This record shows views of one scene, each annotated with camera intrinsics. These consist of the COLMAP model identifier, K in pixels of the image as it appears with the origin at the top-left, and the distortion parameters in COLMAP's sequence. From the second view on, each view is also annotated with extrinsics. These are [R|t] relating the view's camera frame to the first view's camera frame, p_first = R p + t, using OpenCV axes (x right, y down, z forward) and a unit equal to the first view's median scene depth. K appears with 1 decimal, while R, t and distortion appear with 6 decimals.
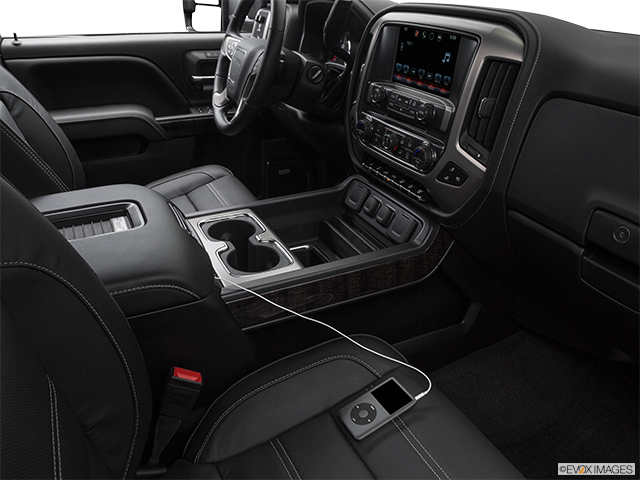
lens RADIAL K [[477.6, 0, 328.9], [0, 477.6, 266.5], [0, 0, 1]] dist [-0.116023, 0.039438]
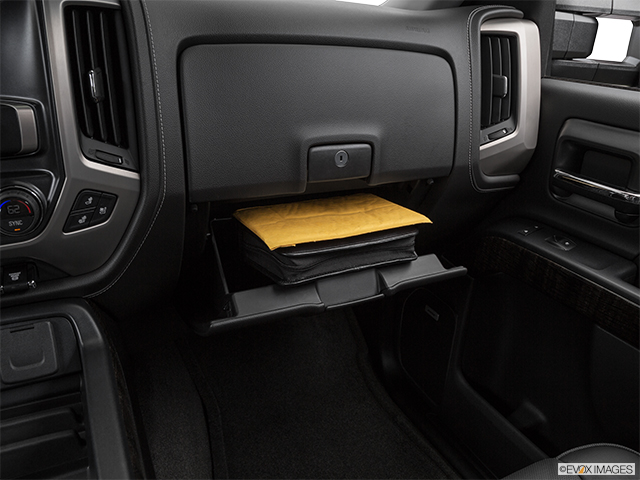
lens RADIAL K [[477.6, 0, 316.0], [0, 477.6, 239.3], [0, 0, 1]] dist [-0.116023, 0.039438]
pose [[0.003276, -0.438921, 0.898520, -0.269981], [0.470798, 0.793391, 0.385850, -0.250529], [-0.882235, 0.421757, 0.209242, 0.632818]]
